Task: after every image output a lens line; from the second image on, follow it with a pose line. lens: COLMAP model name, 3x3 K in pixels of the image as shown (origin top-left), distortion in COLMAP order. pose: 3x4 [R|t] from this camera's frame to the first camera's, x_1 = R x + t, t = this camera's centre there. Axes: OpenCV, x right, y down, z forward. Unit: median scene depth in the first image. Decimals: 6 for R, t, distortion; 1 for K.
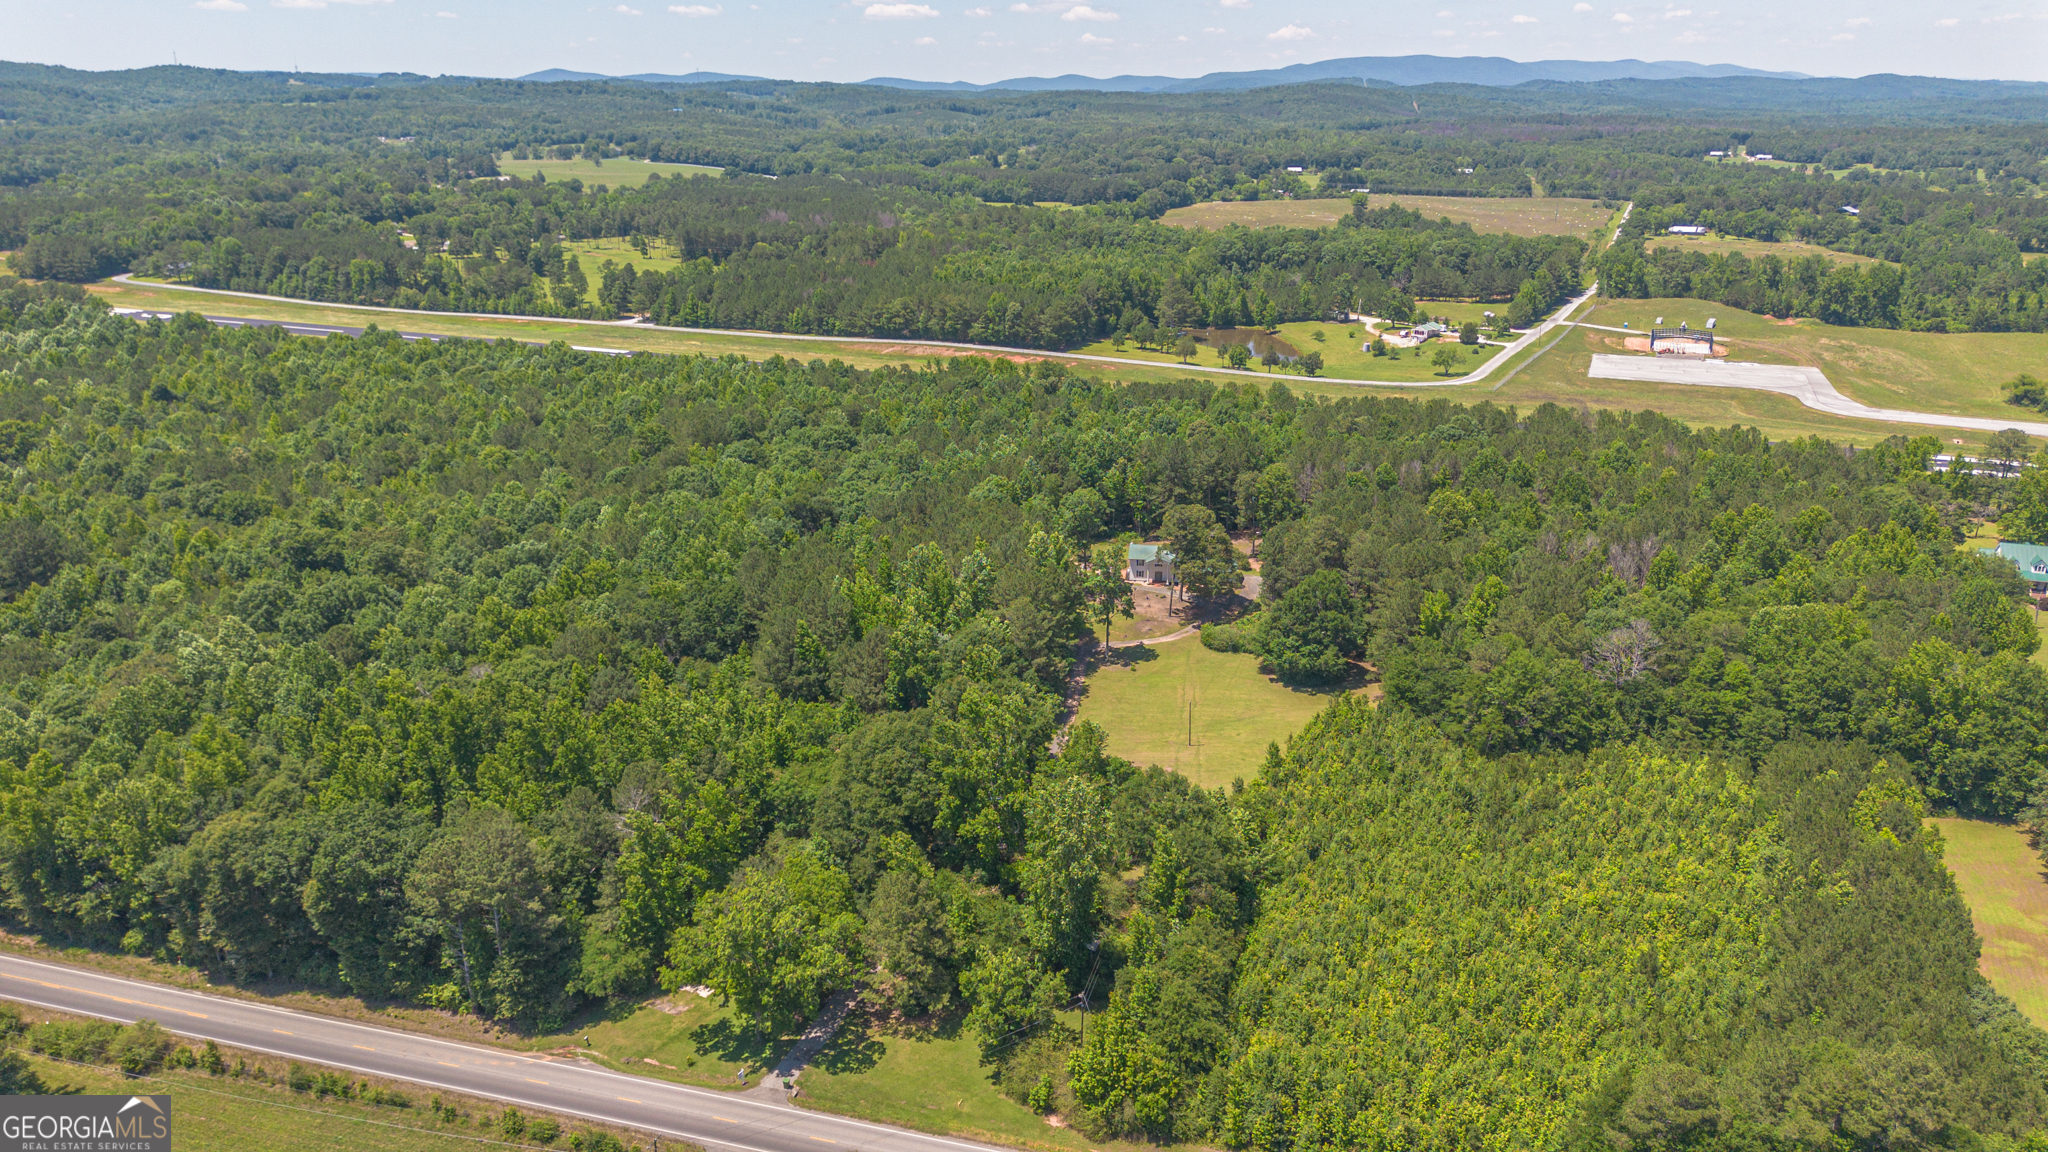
lens RADIAL K [[1432.9, 0, 1031.8], [0, 1432.9, 606.5], [0, 0, 1]] dist [0.084578, -0.073868]
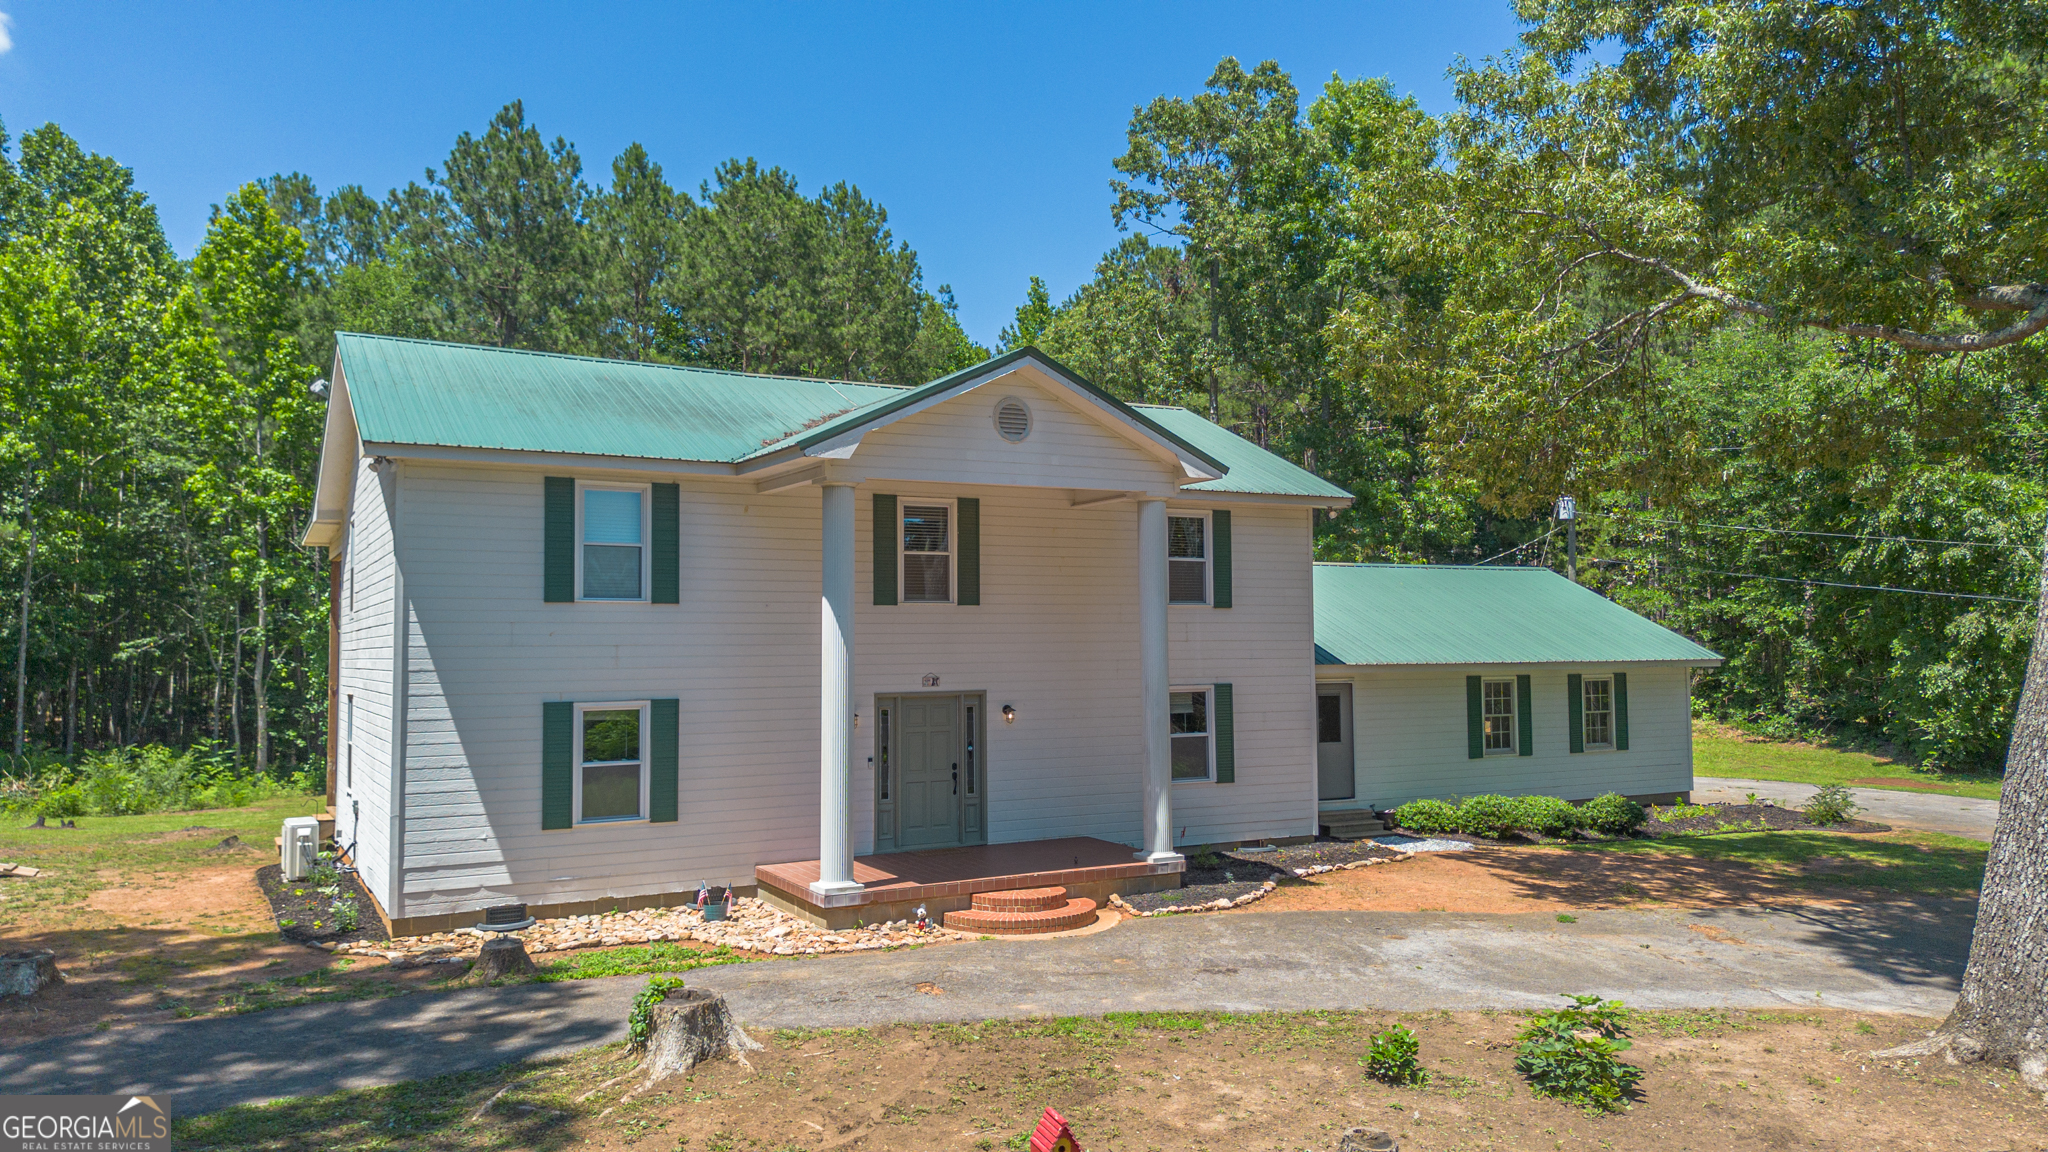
lens RADIAL K [[1432.9, 0, 1031.8], [0, 1432.9, 606.5], [0, 0, 1]] dist [0.084578, -0.073868]
pose [[0.798839, 0.018661, 0.601256, 0.053465], [0.206025, 0.930581, -0.302611, -0.008508], [-0.565164, 0.365611, 0.739539, 0.907381]]
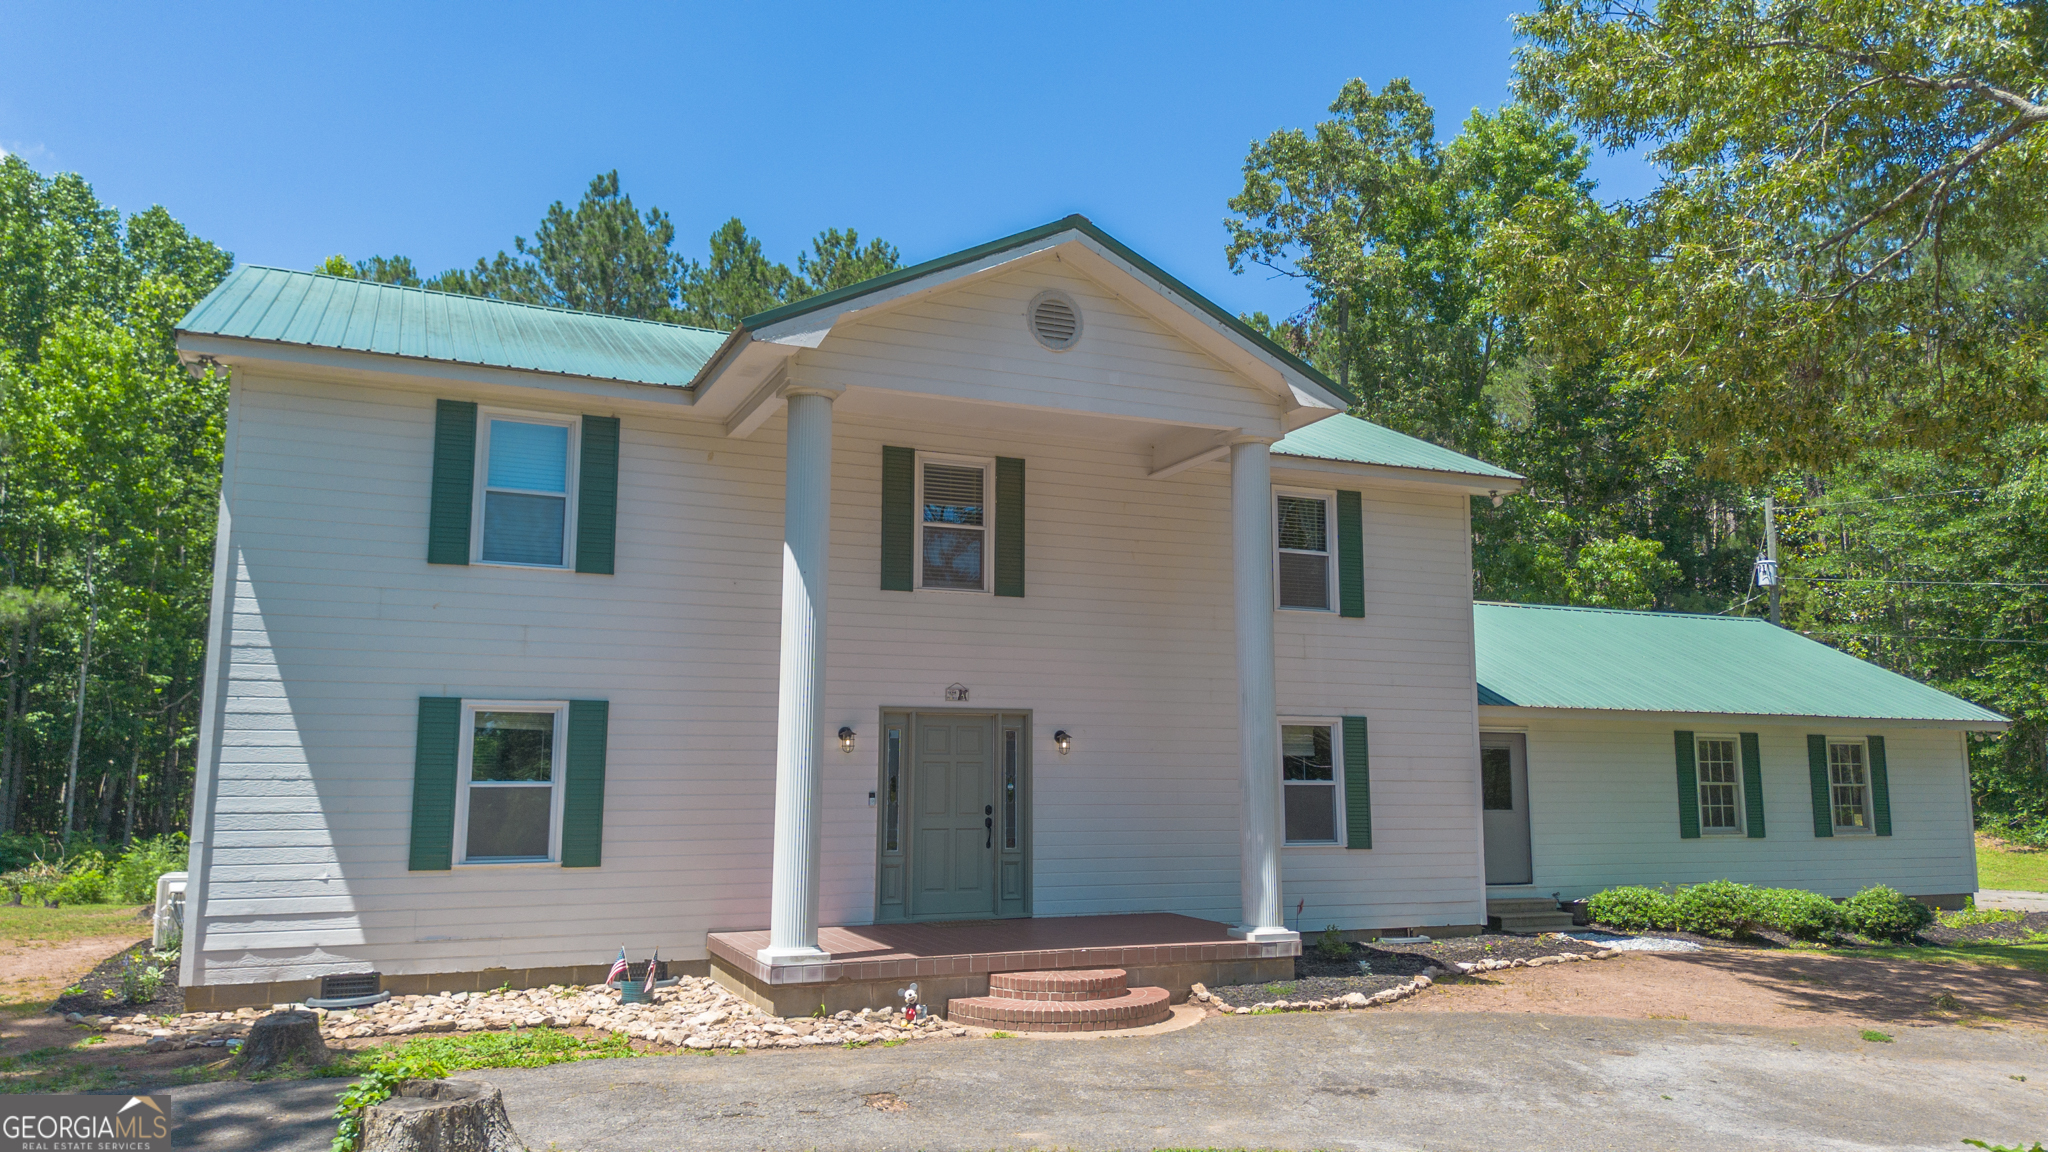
lens RADIAL K [[1474.2, 0, 1022.5], [0, 1474.2, 577.5], [0, 0, 1]] dist [0.041075, -0.001655]
pose [[0.850781, 0.077641, 0.519753, 0.063080], [0.170623, 0.894636, -0.412934, -0.008380], [-0.497051, 0.439998, 0.747892, 0.917411]]
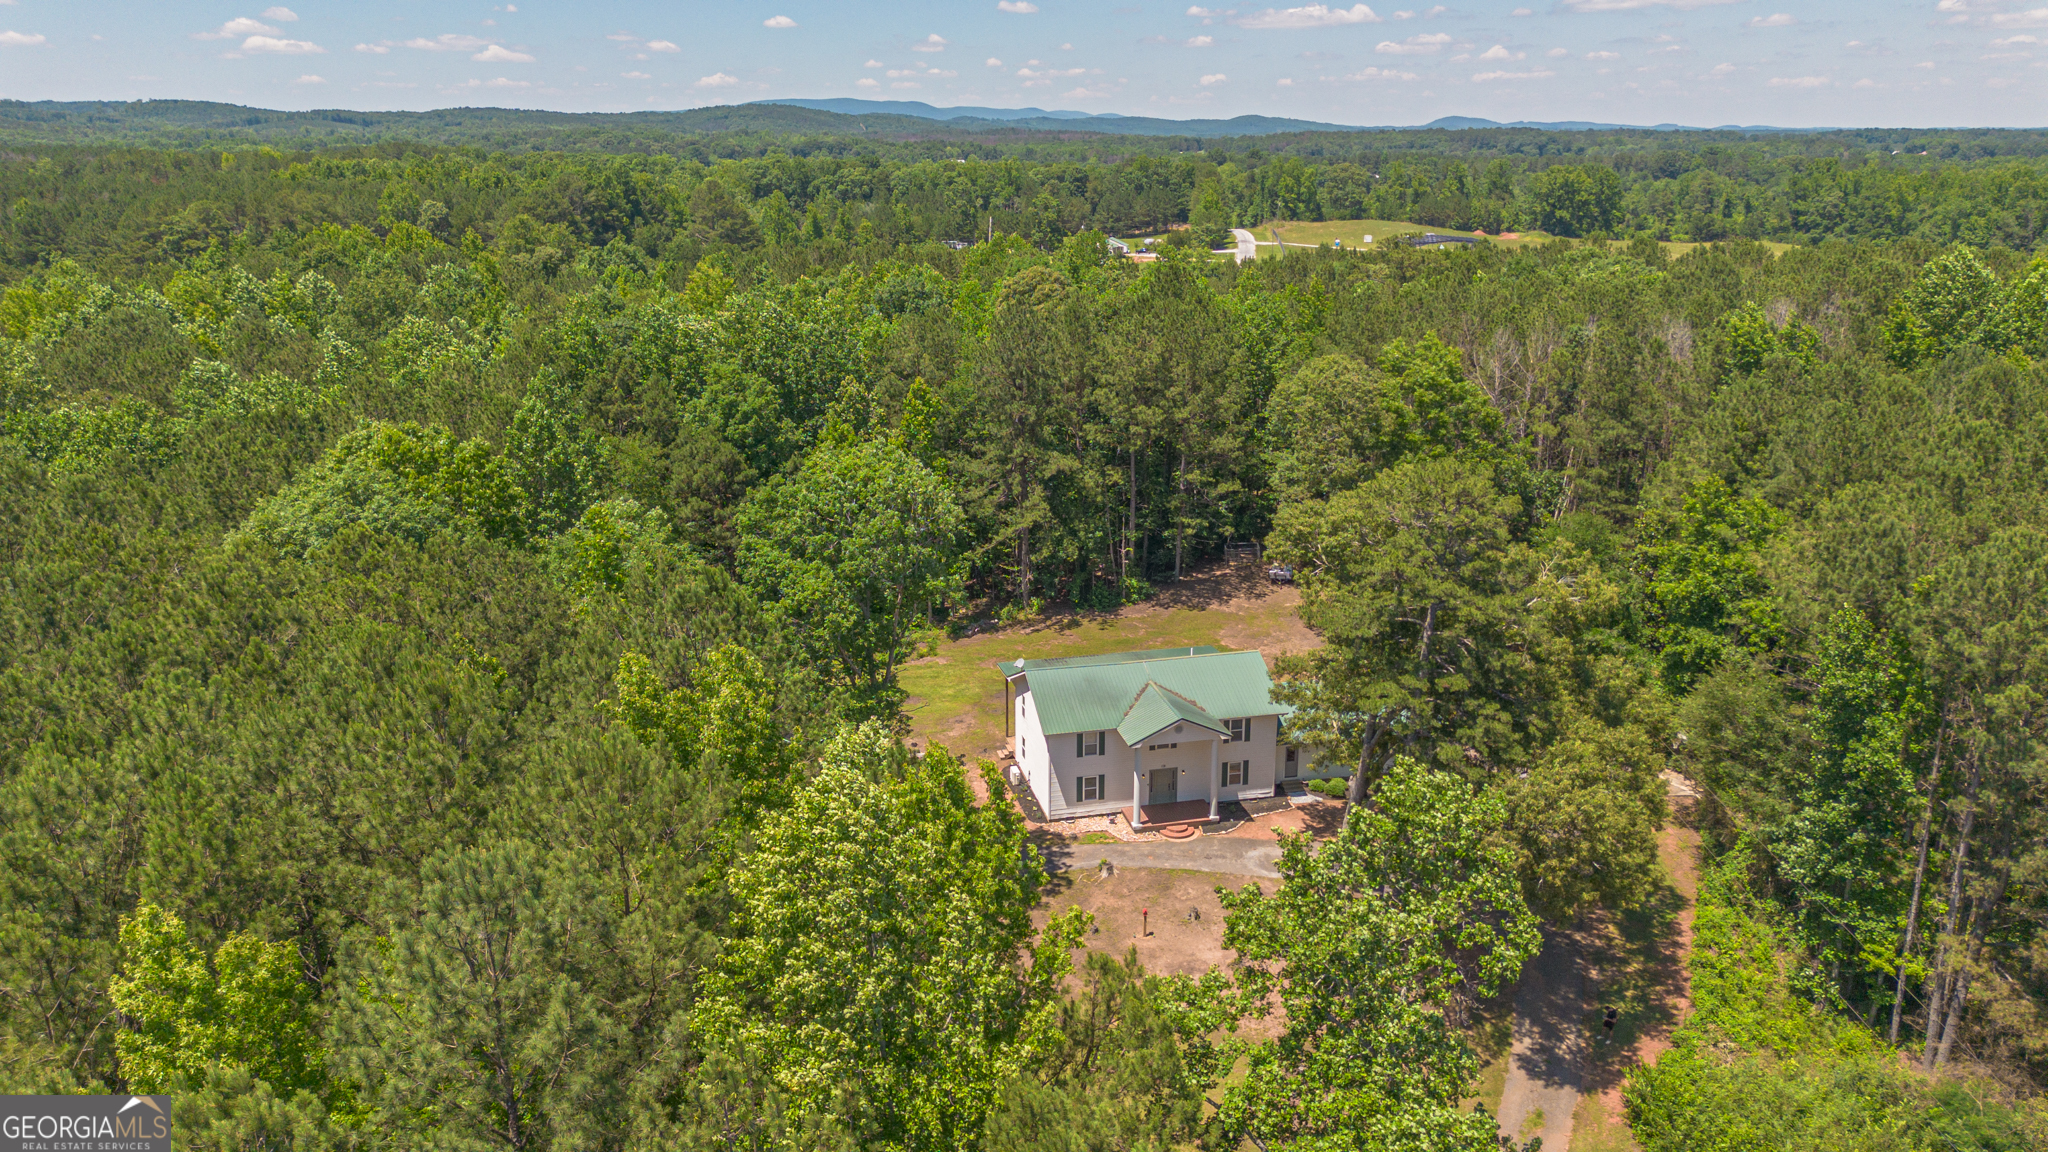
lens RADIAL K [[1432.9, 0, 1031.8], [0, 1432.9, 606.5], [0, 0, 1]] dist [0.084578, -0.073868]
pose [[0.932619, -0.112935, 0.342736, -0.012456], [0.122506, 0.992448, -0.006330, -0.050535], [-0.339432, 0.047891, 0.939411, 0.739955]]
